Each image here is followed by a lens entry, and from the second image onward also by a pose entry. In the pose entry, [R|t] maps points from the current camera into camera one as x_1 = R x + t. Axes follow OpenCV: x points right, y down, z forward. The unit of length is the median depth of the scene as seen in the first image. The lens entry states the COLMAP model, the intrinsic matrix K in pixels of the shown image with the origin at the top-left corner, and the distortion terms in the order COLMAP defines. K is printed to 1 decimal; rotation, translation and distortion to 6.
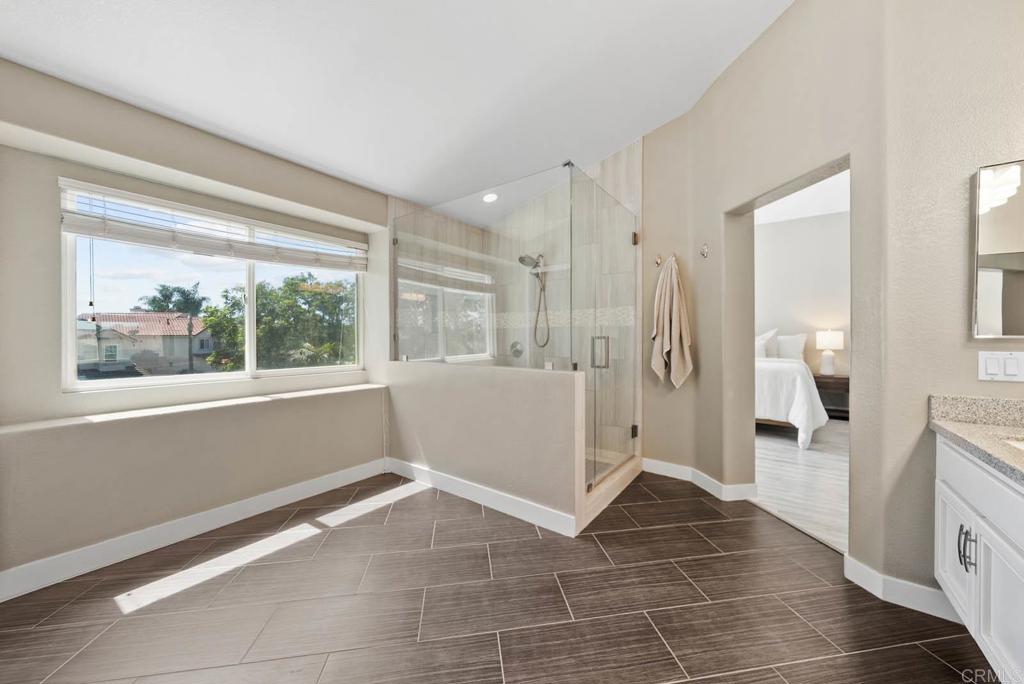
lens RADIAL K [[355.8, 0, 517.6], [0, 355.8, 341.9], [0, 0, 1]] dist [-0.014466, 0.000110]
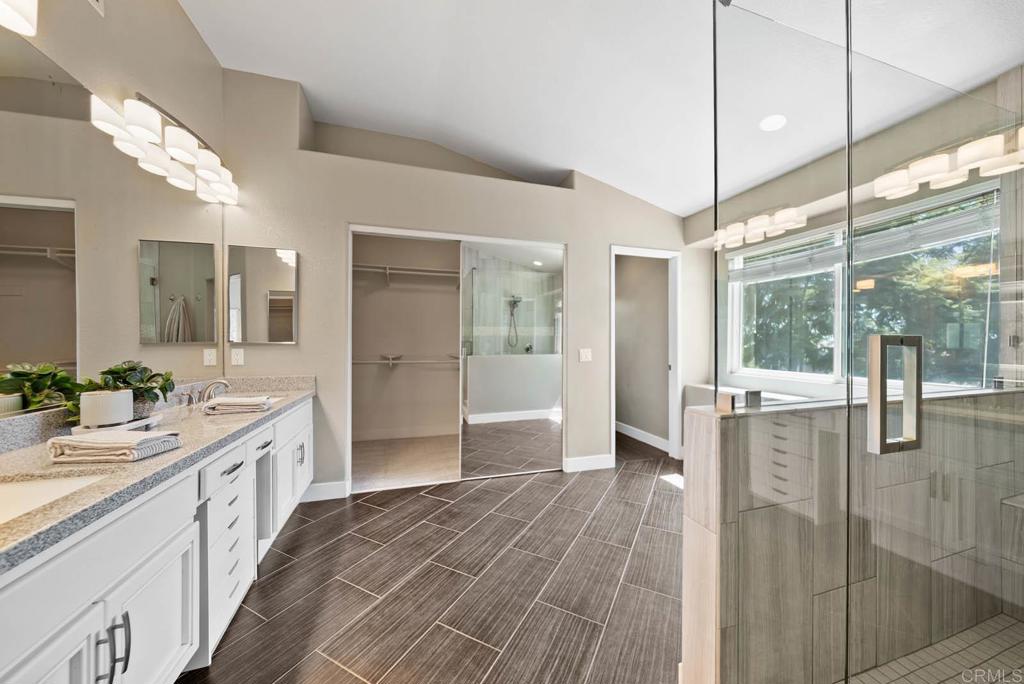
lens RADIAL K [[355.8, 0, 517.3], [0, 355.8, 343.5], [0, 0, 1]] dist [-0.014466, 0.000110]
pose [[-0.591316, 0.001928, -0.806437, 1.102226], [-0.004457, 0.999974, 0.005659, -0.013491], [0.806427, 0.006941, -0.591293, 1.631803]]
